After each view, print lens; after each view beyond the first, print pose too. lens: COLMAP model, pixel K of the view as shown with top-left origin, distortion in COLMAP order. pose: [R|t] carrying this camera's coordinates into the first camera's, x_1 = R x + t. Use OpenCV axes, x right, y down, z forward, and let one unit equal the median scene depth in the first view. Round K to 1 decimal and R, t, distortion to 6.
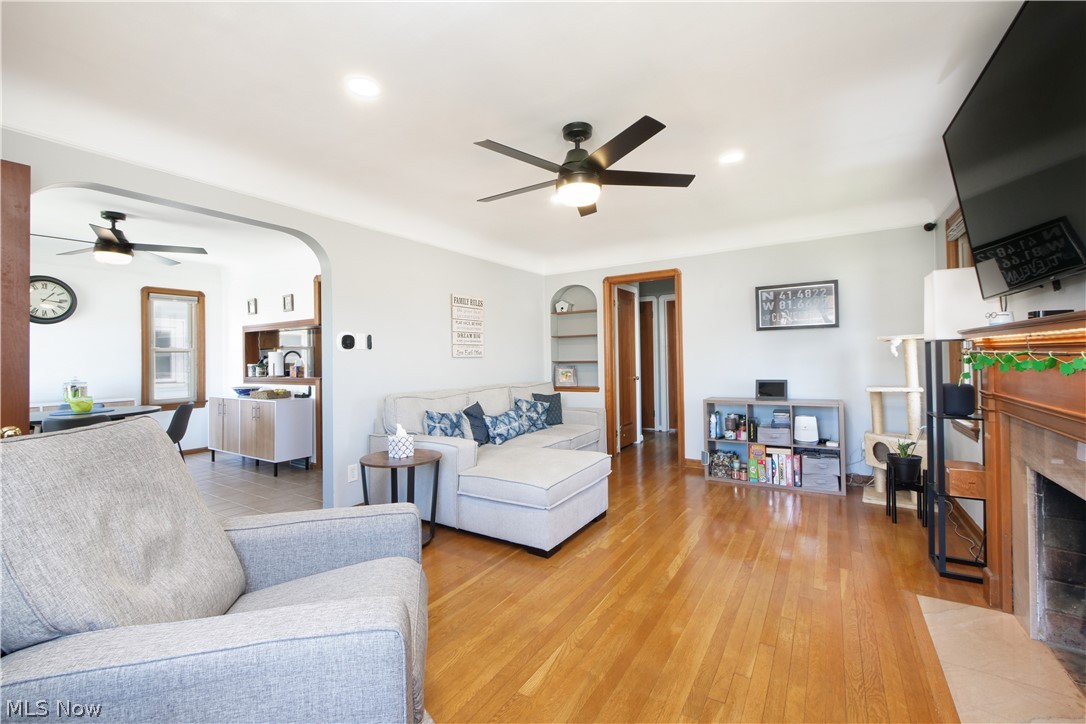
lens RADIAL K [[450.4, 0, 545.7], [0, 450.4, 355.4], [0, 0, 1]] dist [-0.008938, -0.000495]
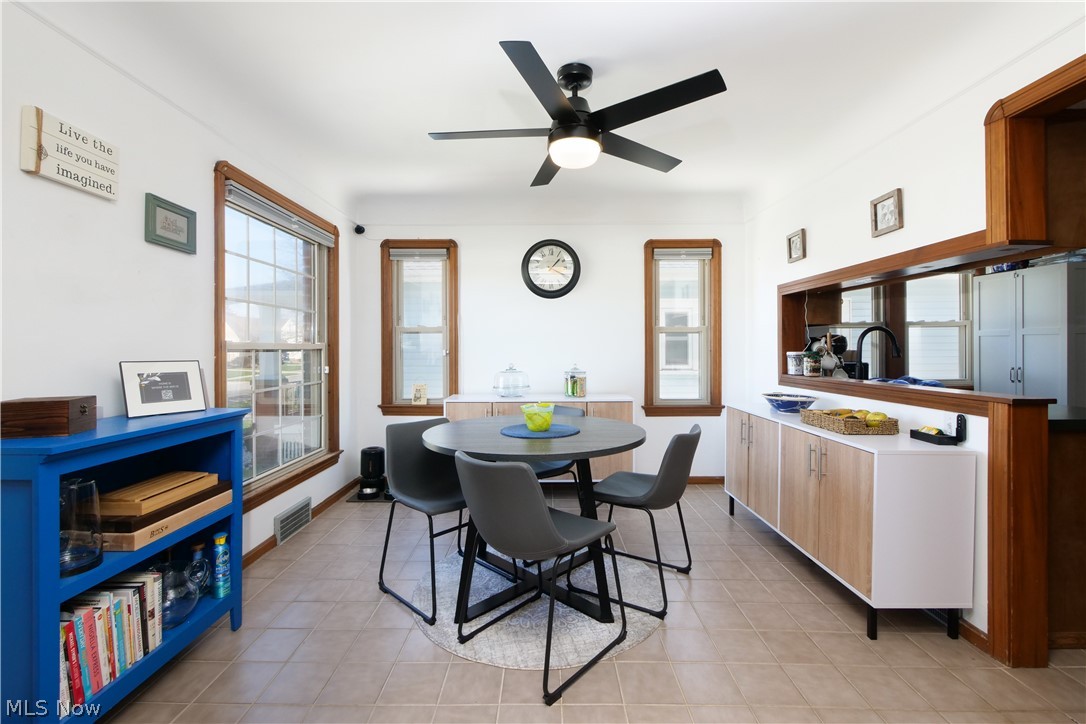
lens RADIAL K [[460.6, 0, 542.0], [0, 460.6, 348.5], [0, 0, 1]] dist [-0.005658, -0.000212]
pose [[0.523859, 0.016123, -0.851652, -0.362645], [0.001586, 0.999801, 0.019903, 0.004160], [0.851803, -0.011777, 0.523729, 0.474758]]
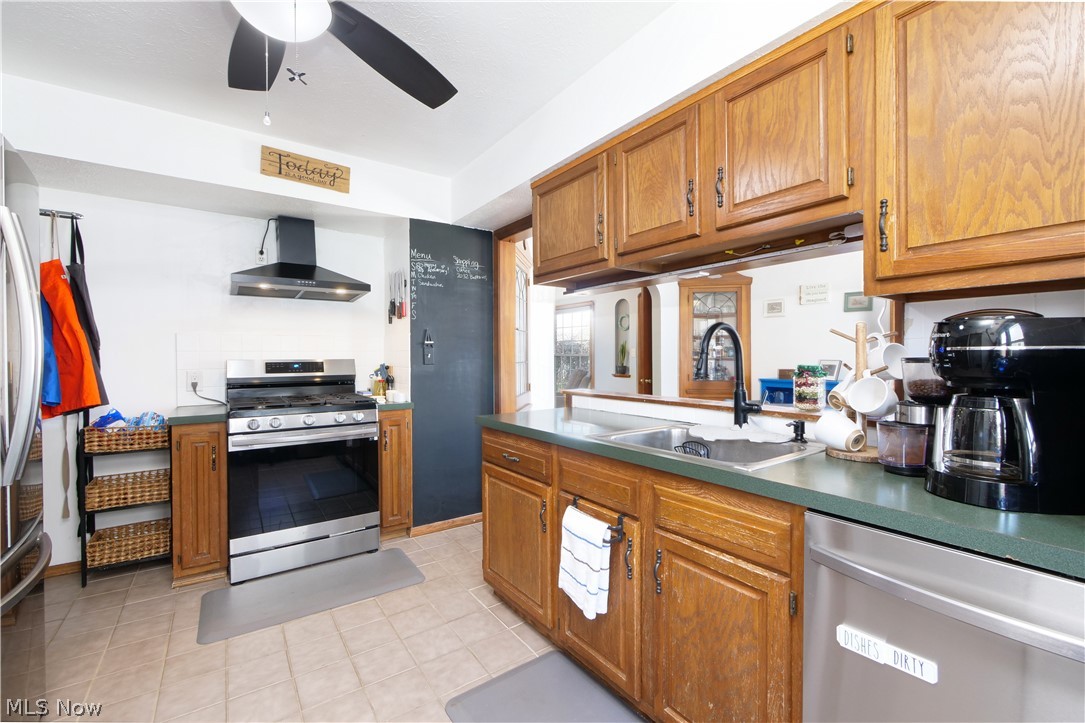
lens RADIAL K [[455.6, 0, 543.3], [0, 455.6, 357.1], [0, 0, 1]] dist [-0.001237, -0.000034]
pose [[-0.921682, 0.022333, 0.387304, -0.623192], [0.019101, 0.999743, -0.012191, 0.014762], [-0.387476, -0.003838, -0.921872, 1.426742]]
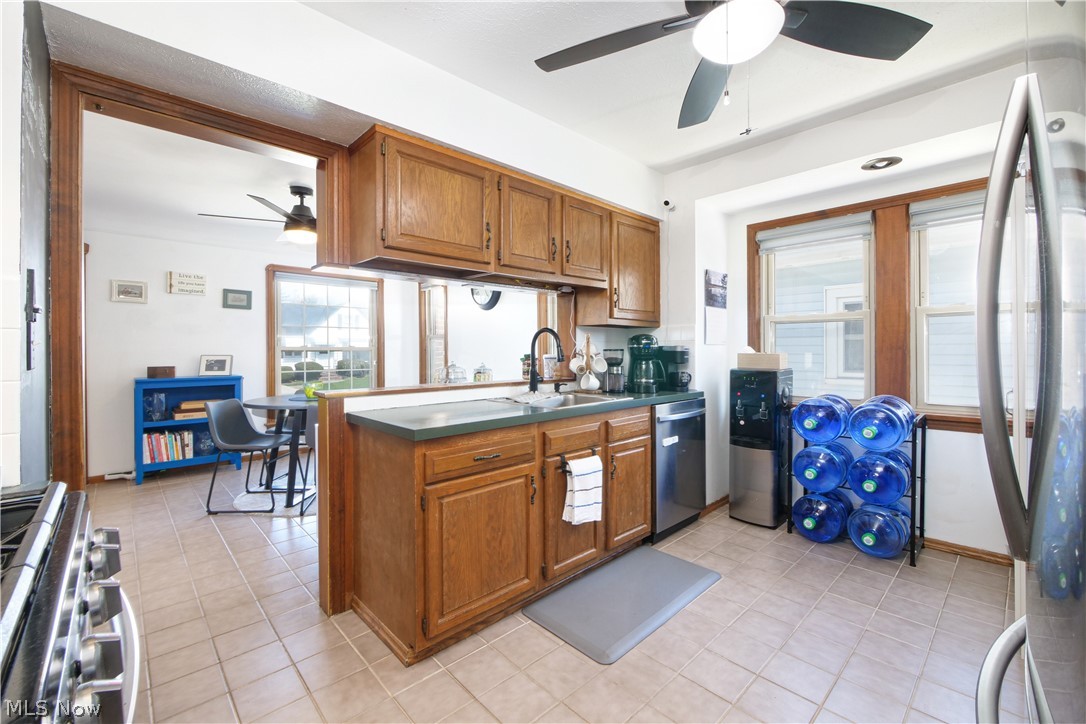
lens RADIAL K [[460.6, 0, 542.0], [0, 460.6, 348.5], [0, 0, 1]] dist [-0.005658, -0.000212]
pose [[-0.259958, 0.017114, -0.965468, -0.122883], [0.016292, 0.999778, 0.013336, 0.005754], [0.965483, -0.012263, -0.260179, 1.223774]]
